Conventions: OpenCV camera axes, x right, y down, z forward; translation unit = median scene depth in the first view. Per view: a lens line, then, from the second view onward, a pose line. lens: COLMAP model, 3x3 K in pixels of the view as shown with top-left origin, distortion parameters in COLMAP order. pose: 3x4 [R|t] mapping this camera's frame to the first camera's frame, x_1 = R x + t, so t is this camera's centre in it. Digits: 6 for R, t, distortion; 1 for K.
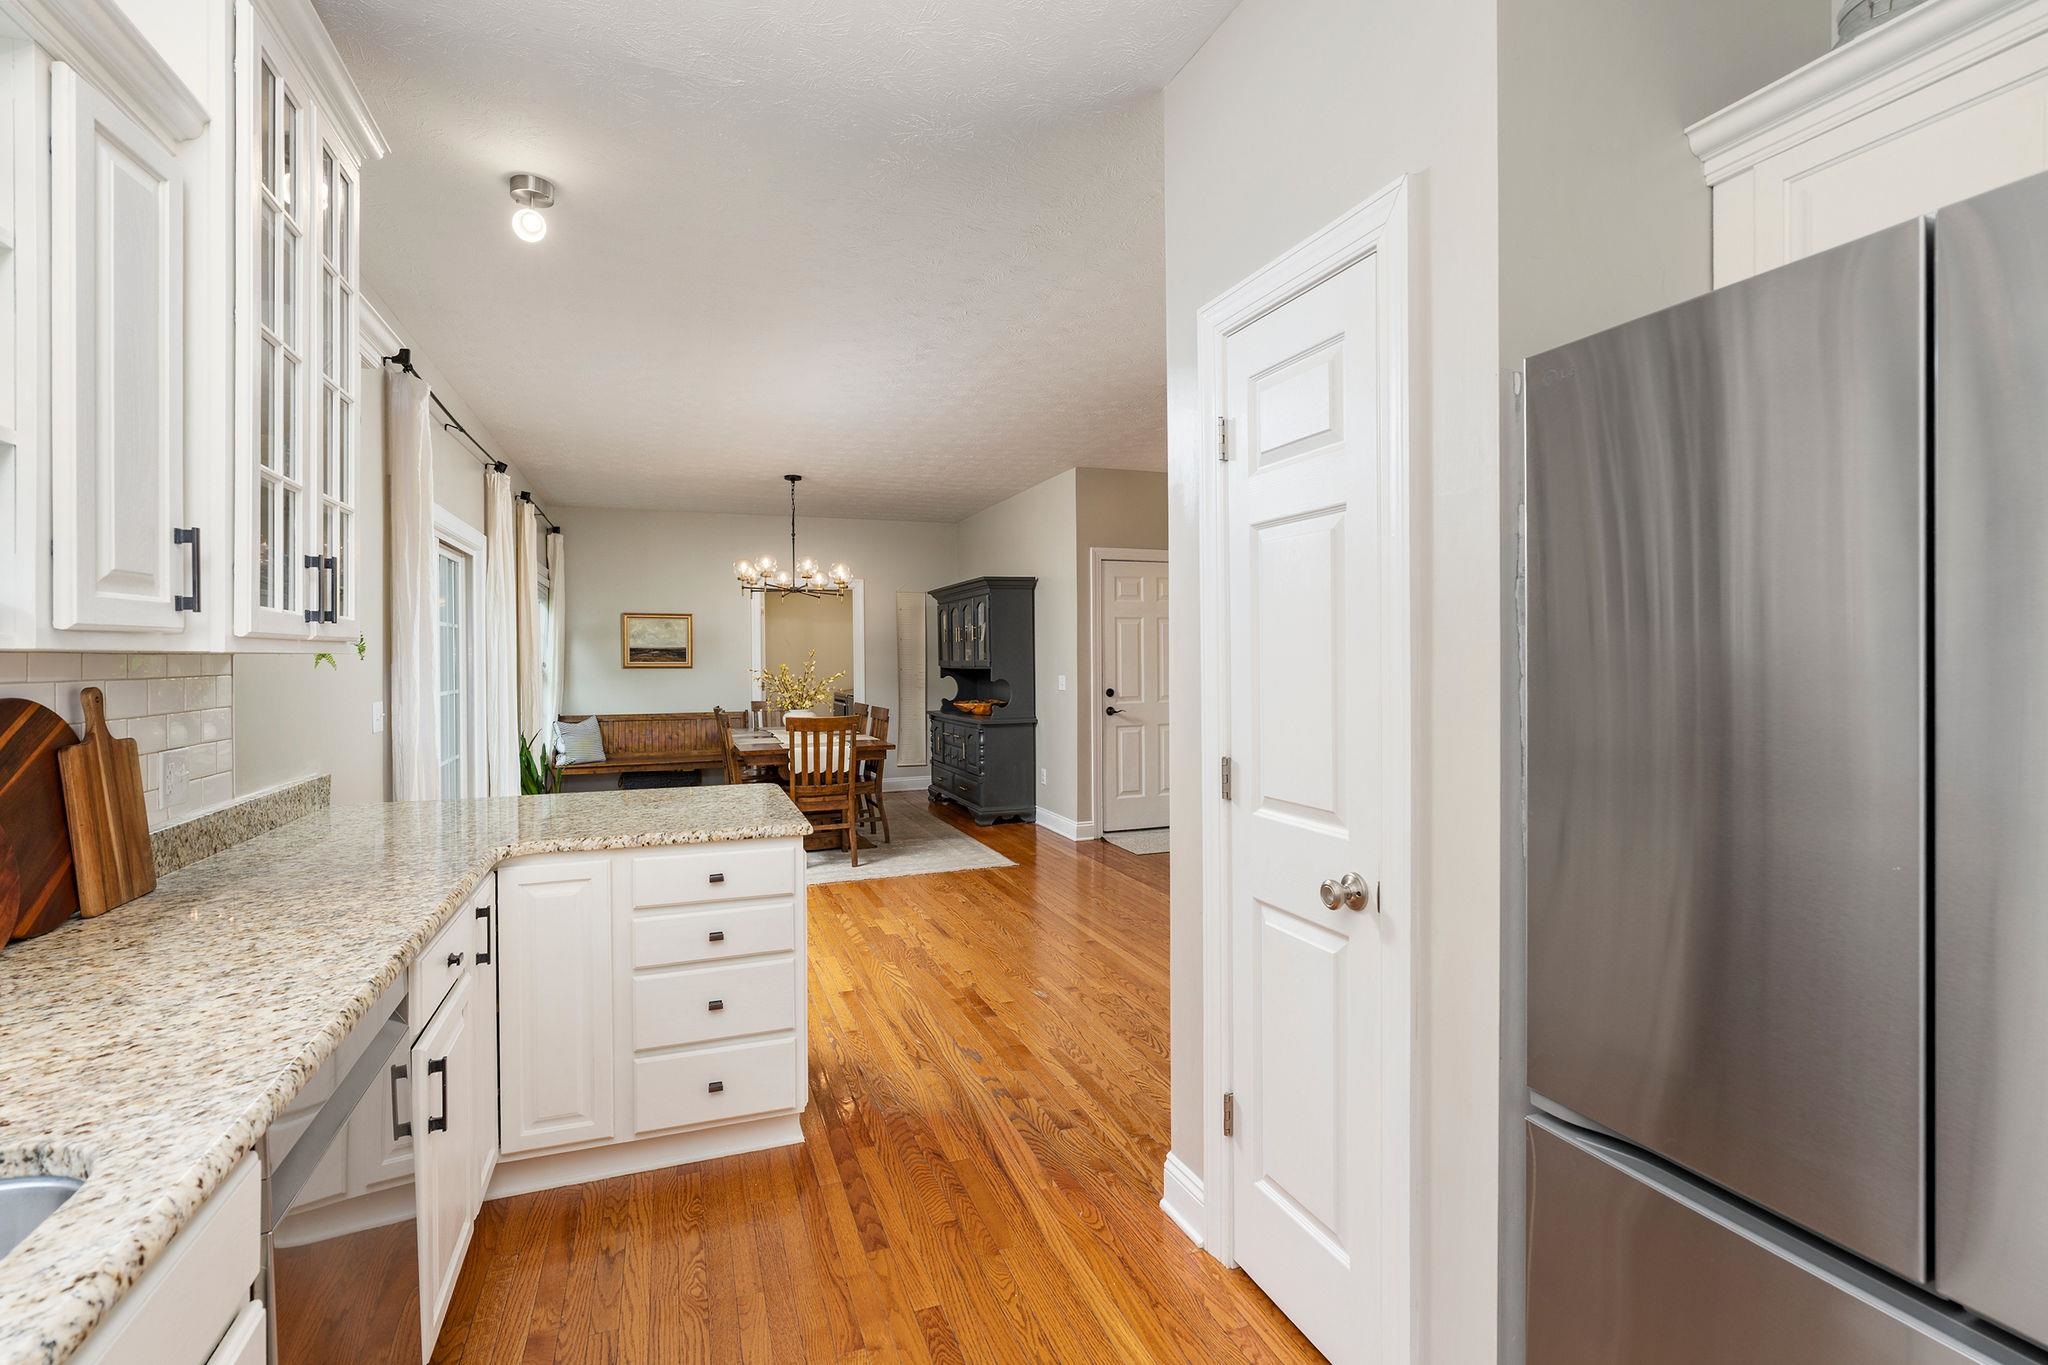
lens RADIAL K [[933.0, 0, 1025.1], [0, 933.0, 666.9], [0, 0, 1]] dist [-0.005257, 0.000619]
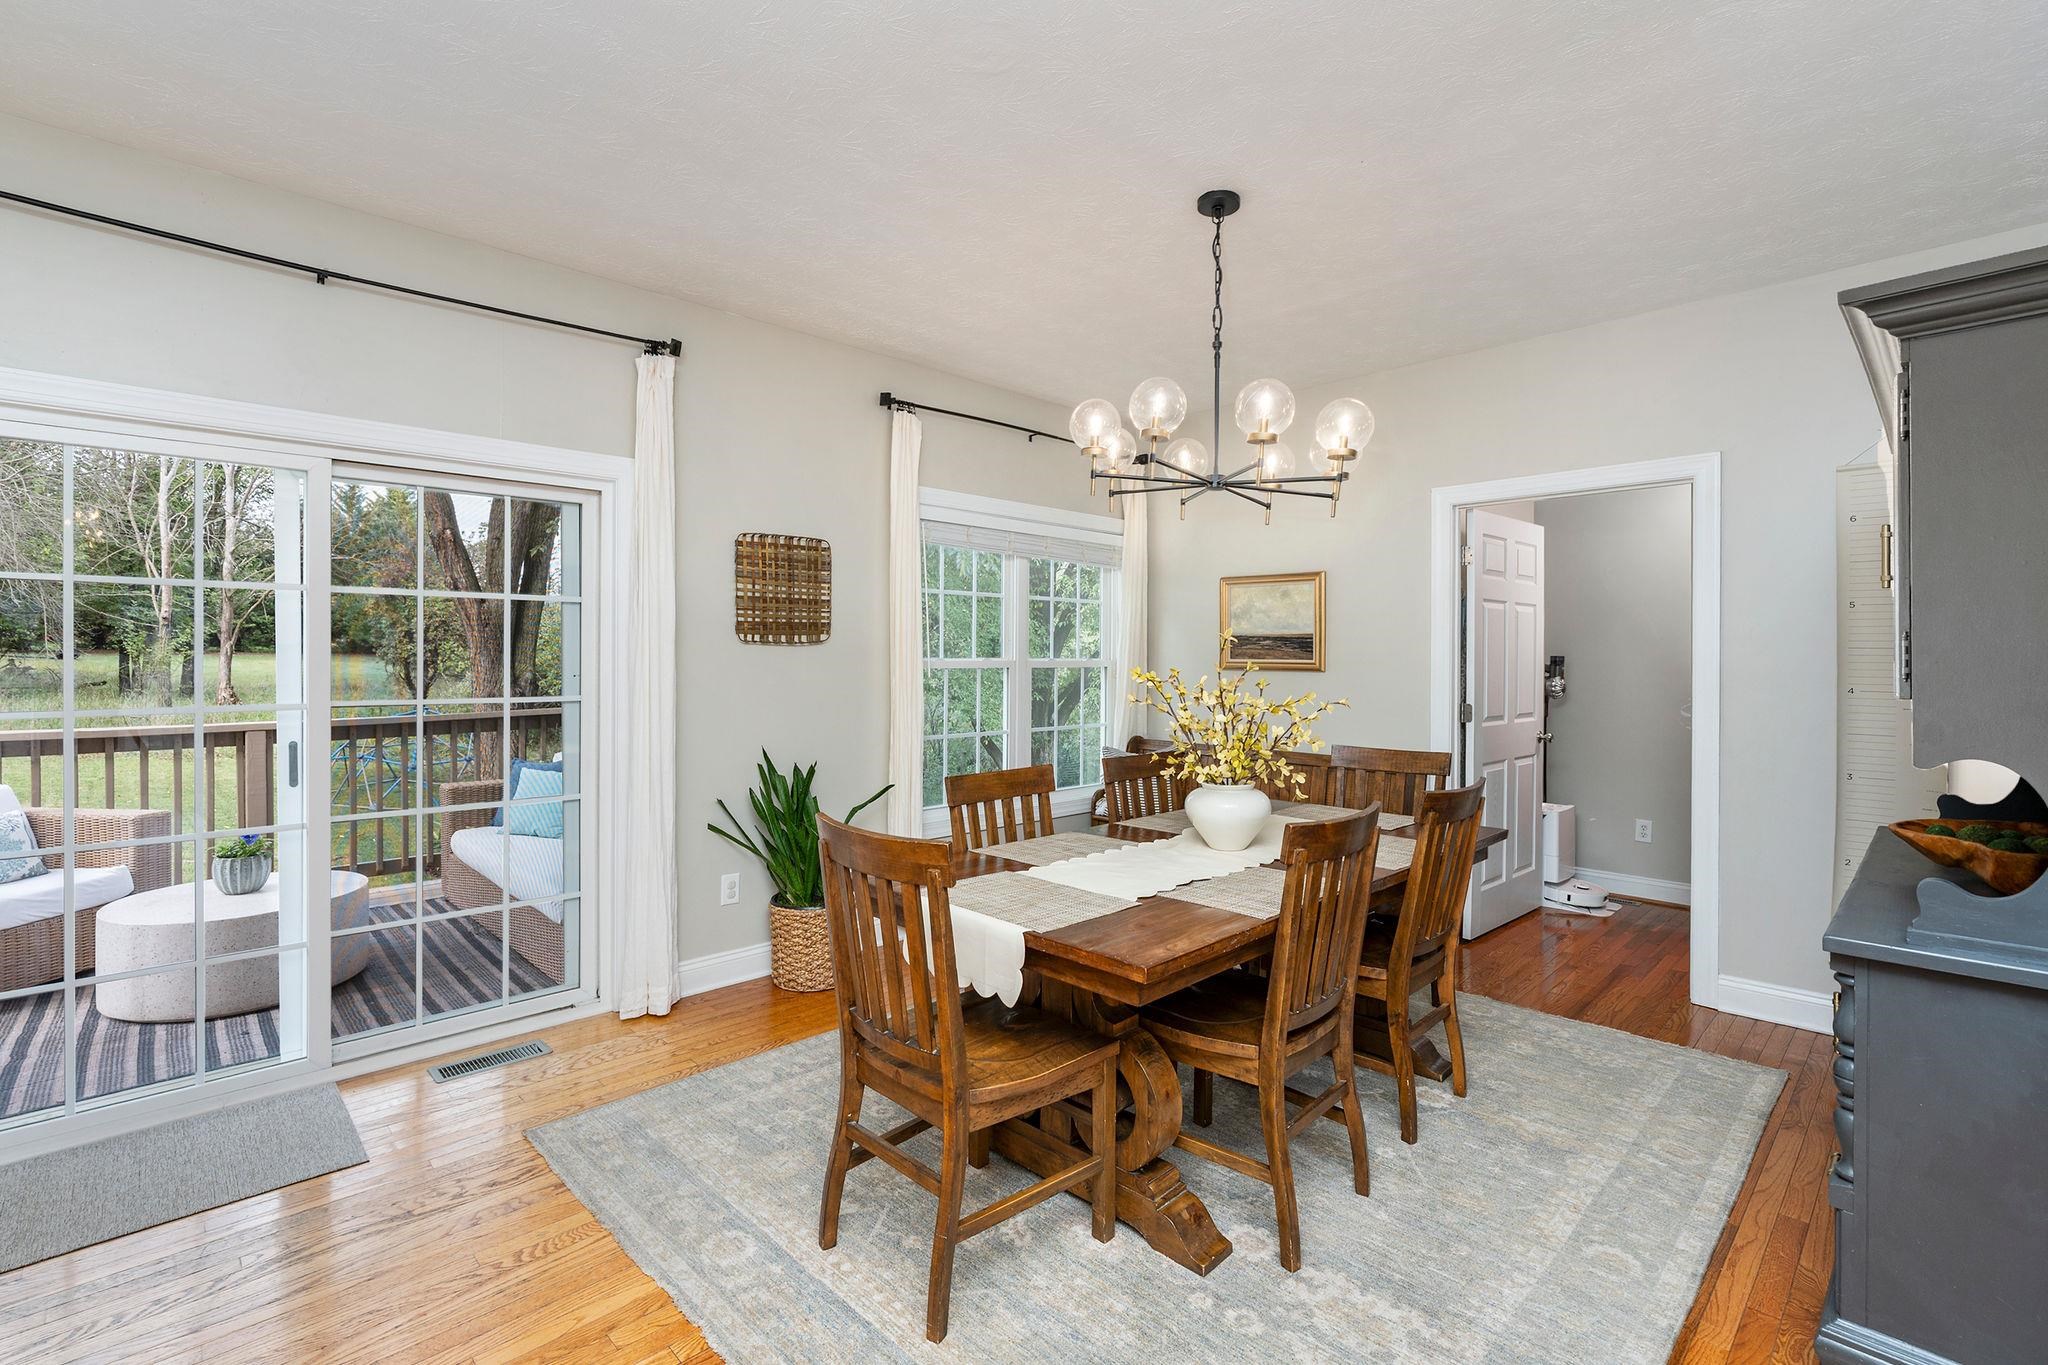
lens RADIAL K [[933.0, 0, 1024.2], [0, 933.0, 669.6], [0, 0, 1]] dist [-0.005257, 0.000619]
pose [[0.390258, 0.013286, -0.920610, 0.078902], [-0.006135, 0.999911, 0.011829, -0.004569], [0.920685, 0.001032, 0.390305, 0.636287]]
